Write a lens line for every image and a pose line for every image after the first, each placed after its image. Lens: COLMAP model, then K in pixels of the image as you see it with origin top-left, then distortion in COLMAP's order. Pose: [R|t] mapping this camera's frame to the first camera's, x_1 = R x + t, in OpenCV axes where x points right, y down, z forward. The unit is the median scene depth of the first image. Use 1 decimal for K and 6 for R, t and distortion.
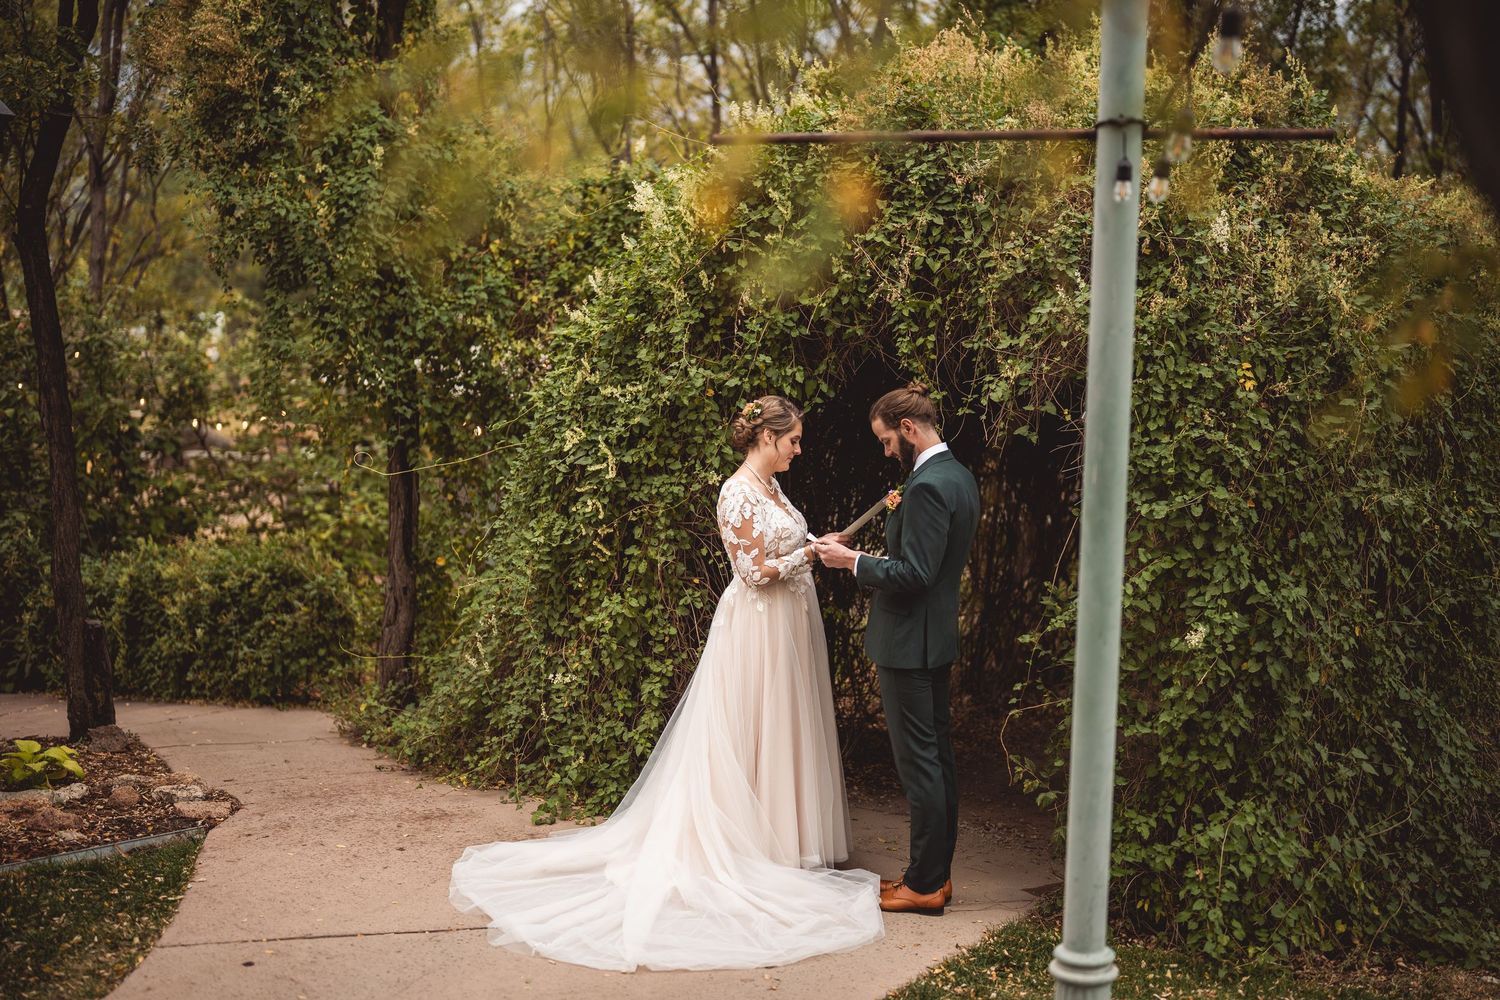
lens RADIAL K [[2072.1, 0, 750.0], [0, 2072.1, 500.0], [0, 0, 1]] dist [-0.179467, 1.335391]
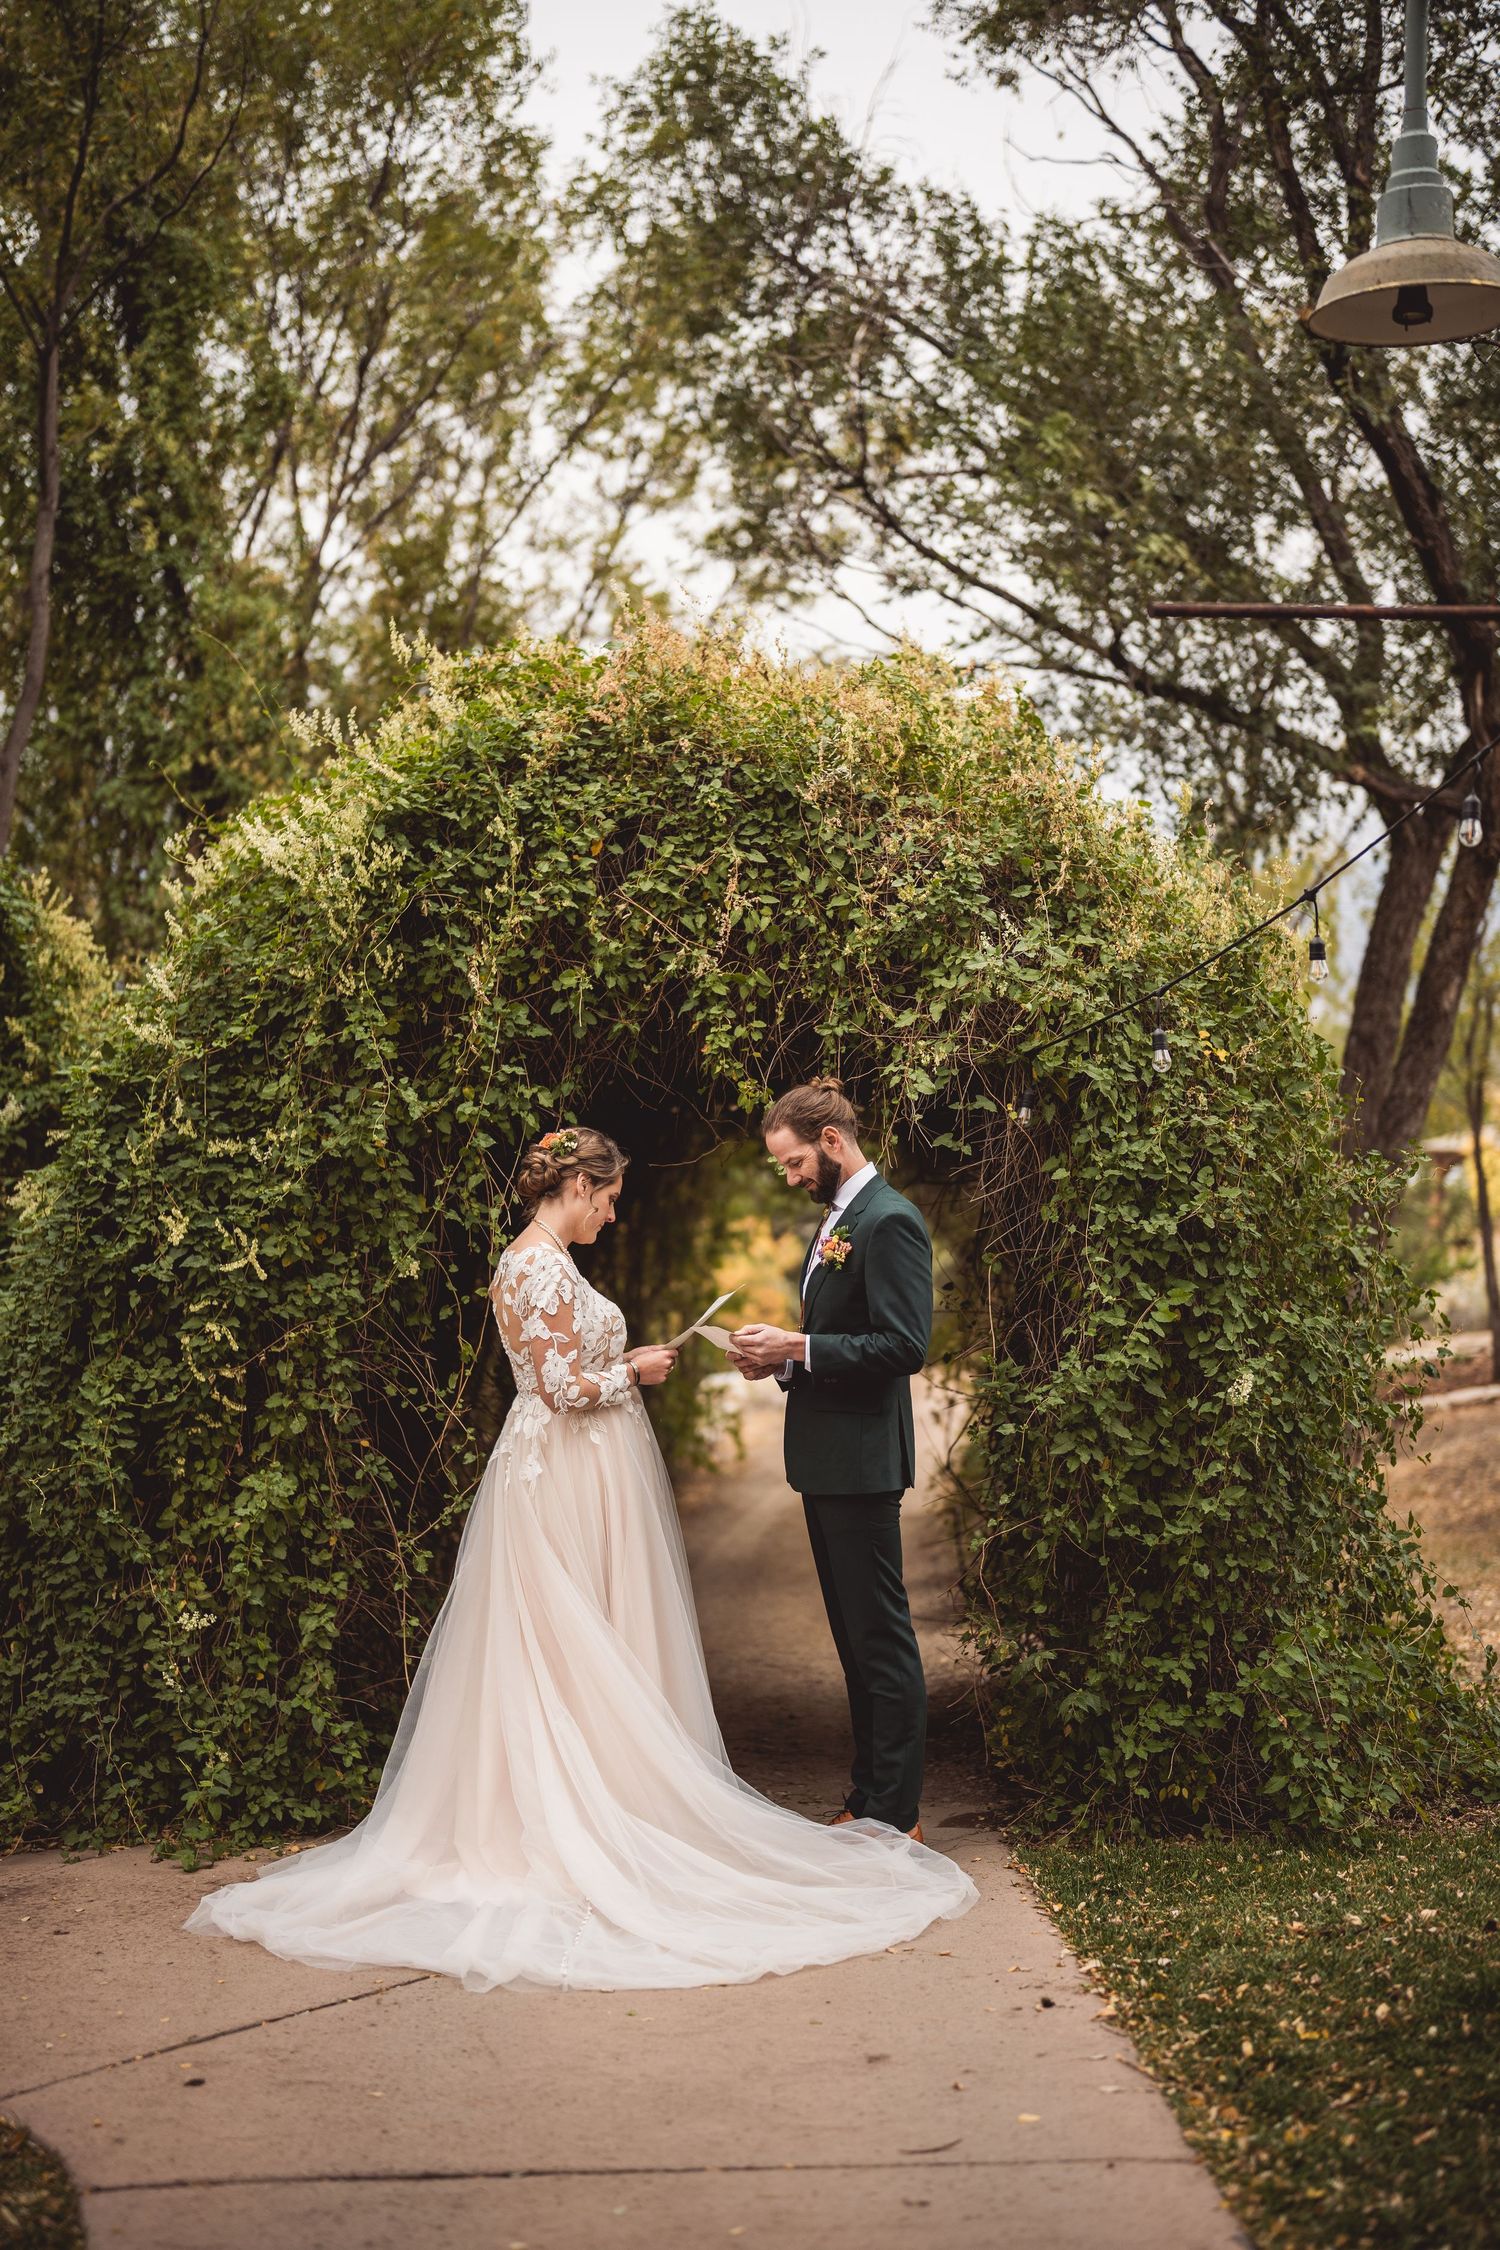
lens RADIAL K [[3108.1, 0, 750.0], [0, 3108.1, 1125.0], [0, 0, 1]] dist [-0.179467, 1.335391]
pose [[0.839196, -0.039887, 0.542365, -0.443034], [0.116779, 0.987259, -0.108085, 0.060230], [-0.531143, 0.154041, 0.833161, 0.139595]]
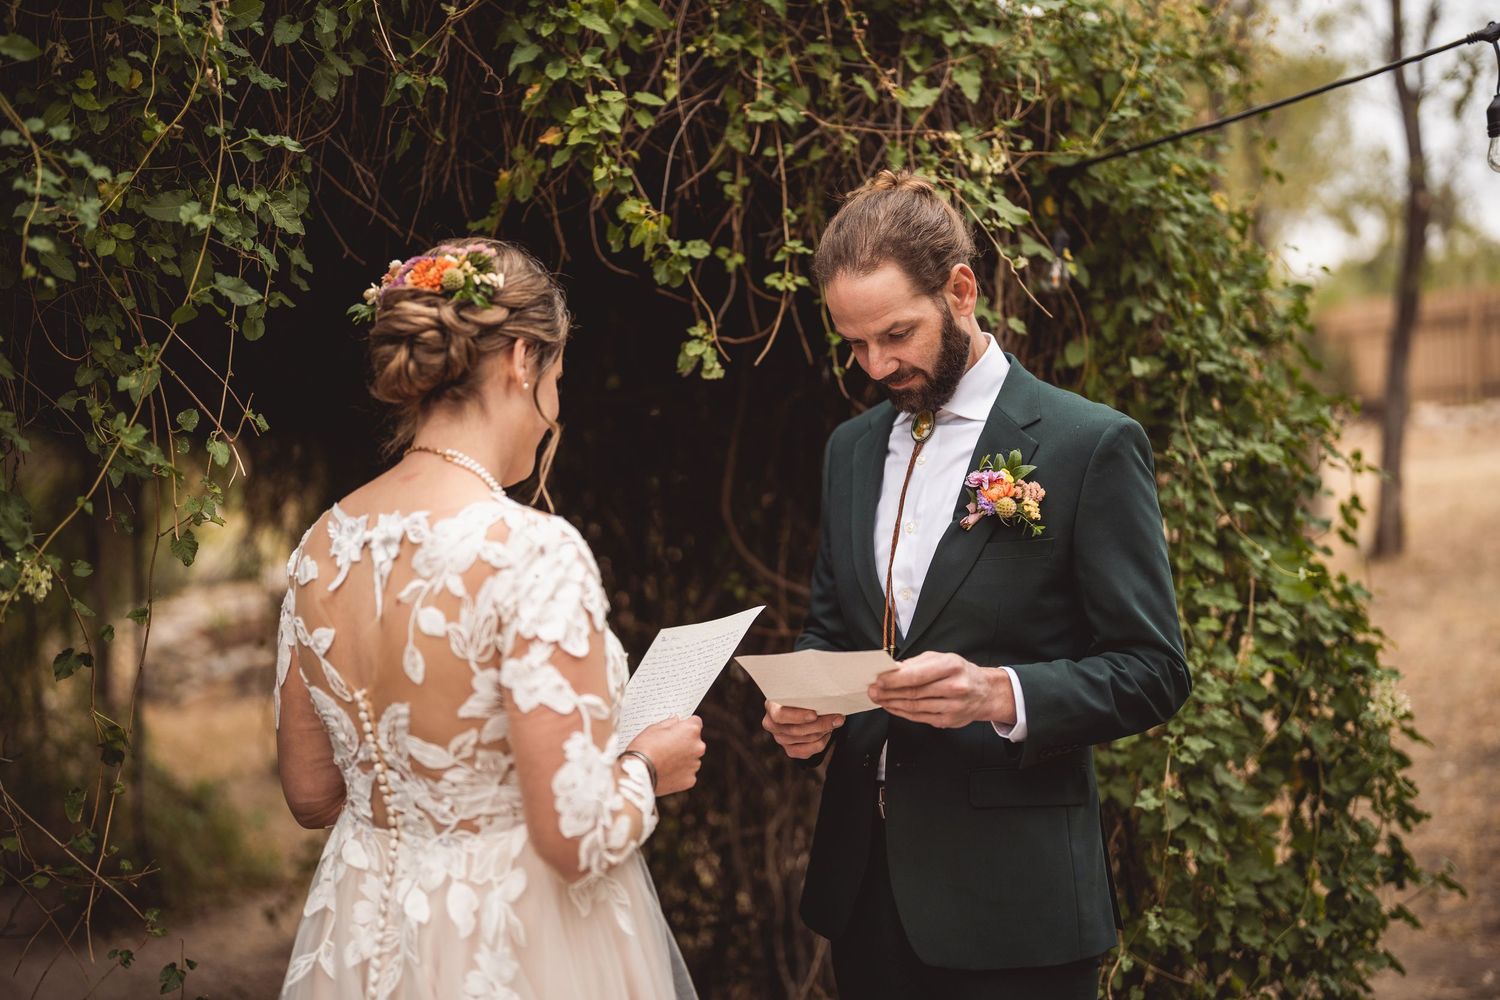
lens RADIAL K [[2072.1, 0, 750.0], [0, 2072.1, 500.0], [0, 0, 1]] dist [-0.179467, 1.335391]
pose [[0.428112, -0.084764, 0.899742, -0.231015], [0.163554, 0.986419, 0.015108, -0.008740], [-0.888803, 0.140688, 0.436161, 0.775017]]
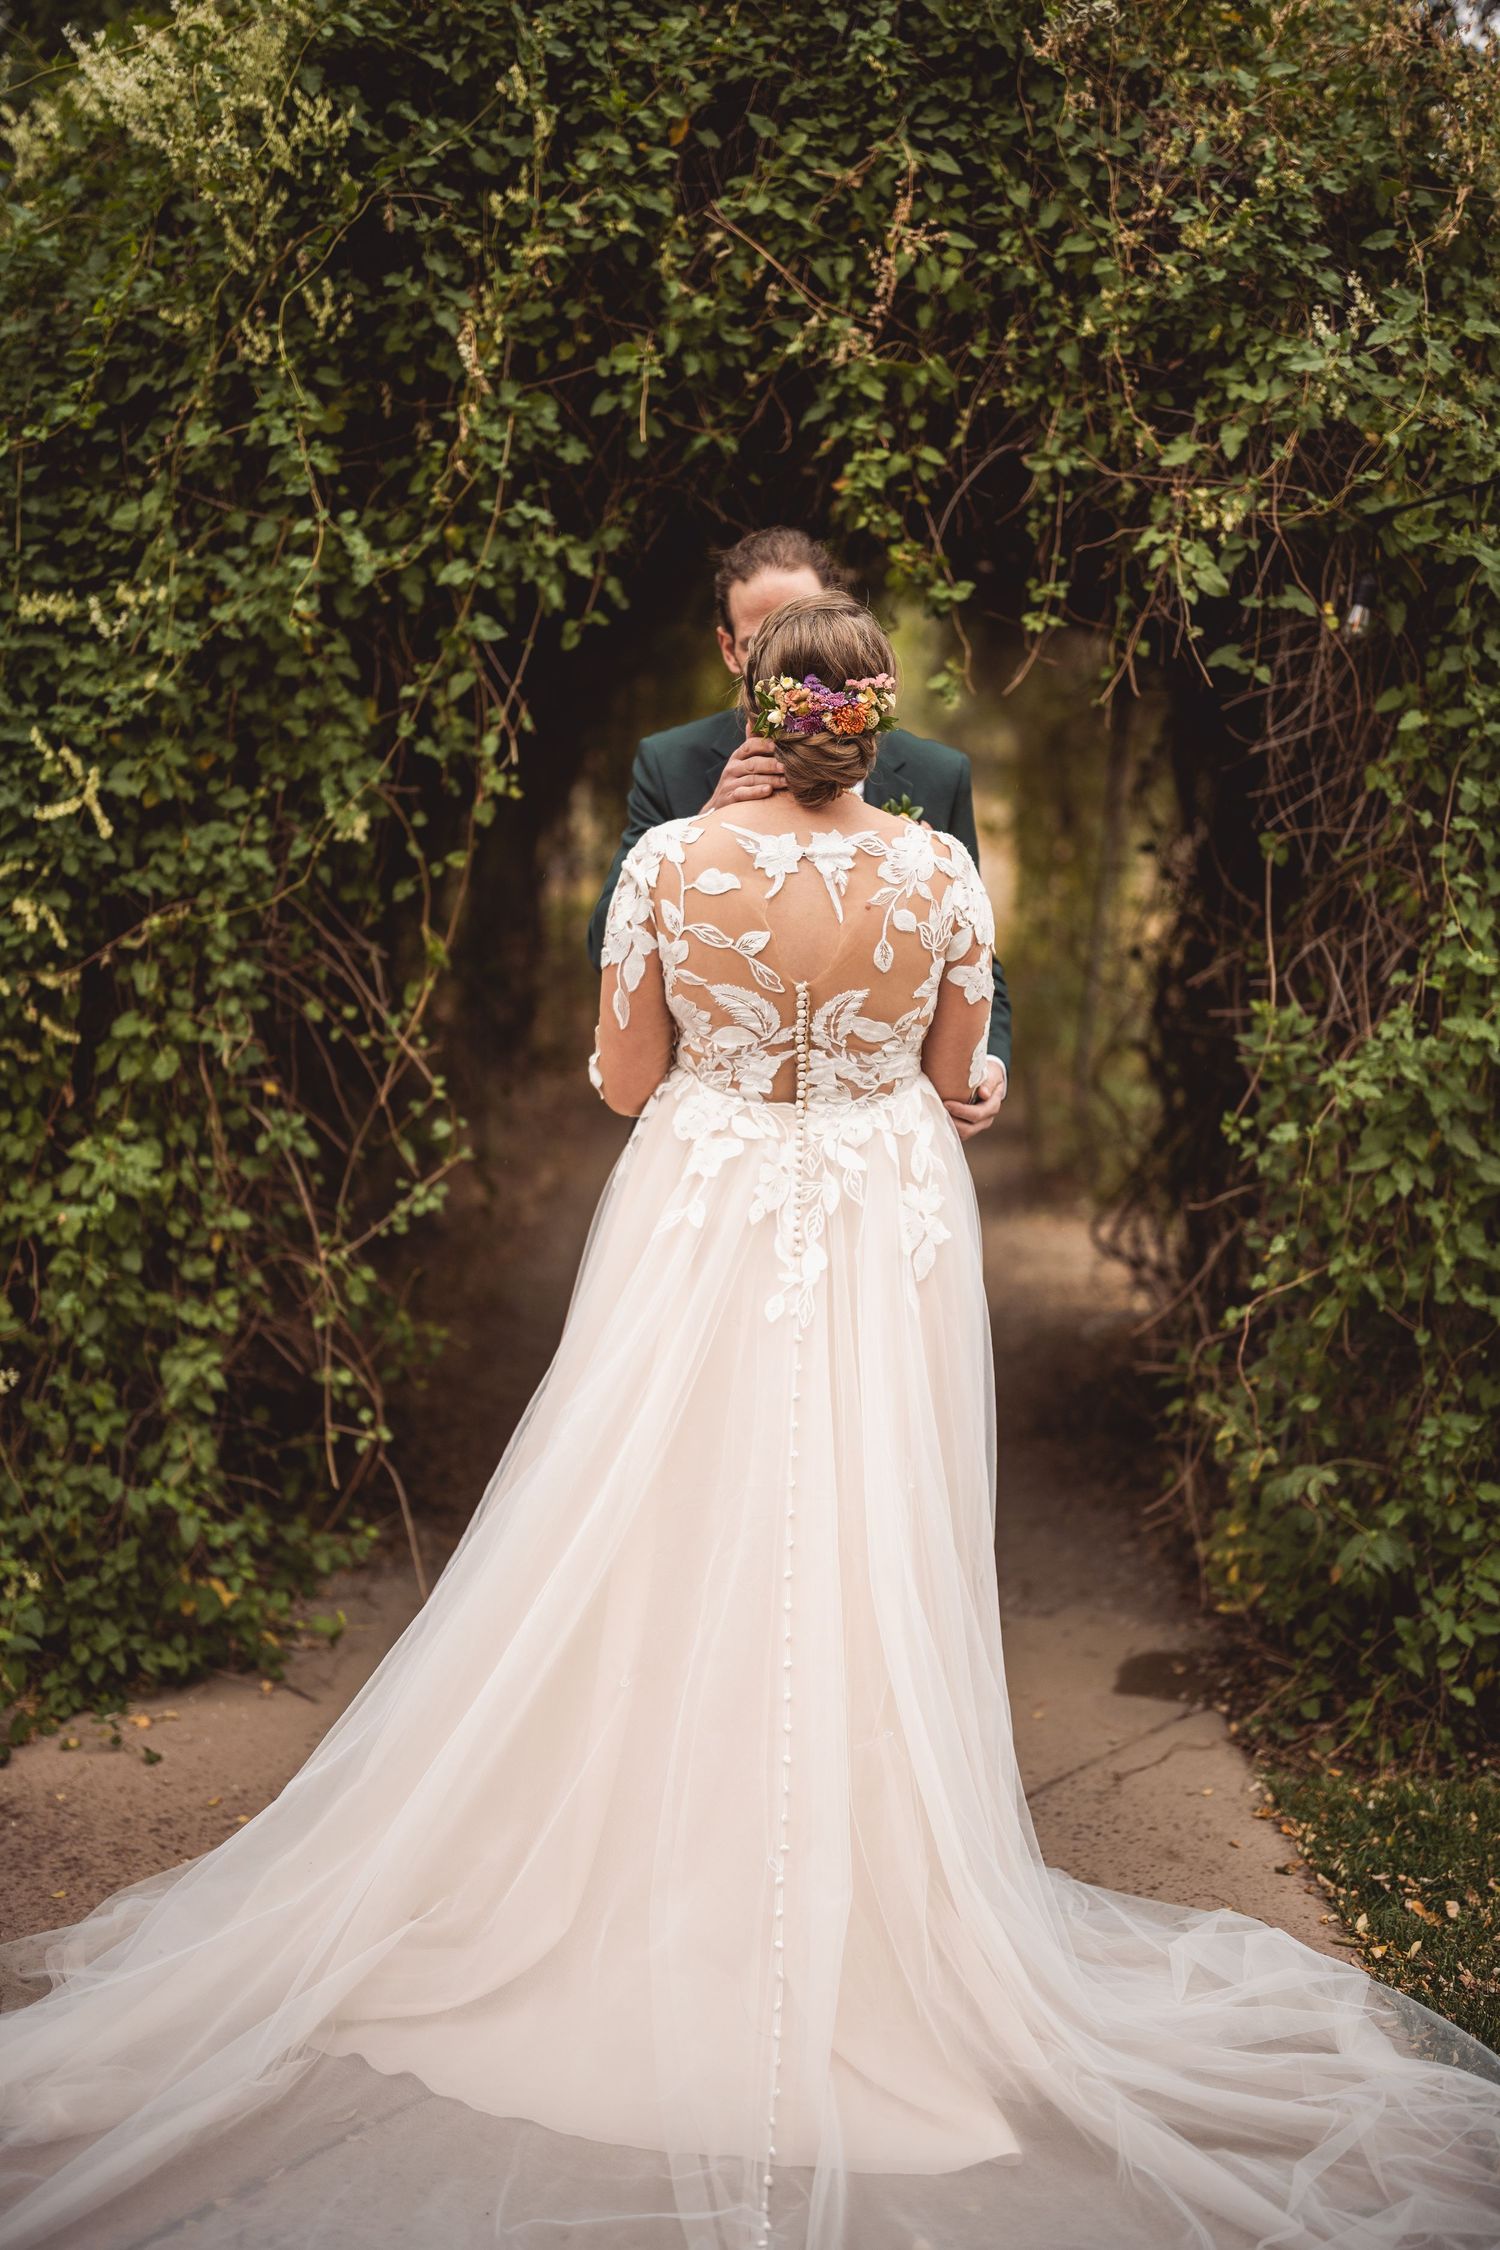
lens RADIAL K [[3201.5, 0, 750.0], [0, 3201.5, 1125.0], [0, 0, 1]] dist [-0.019719, 0.773444]
pose [[0.838817, -0.097714, 0.535572, -0.286166], [0.068759, 0.994898, 0.073826, 0.006822], [-0.540053, -0.025101, 0.841256, 0.436188]]
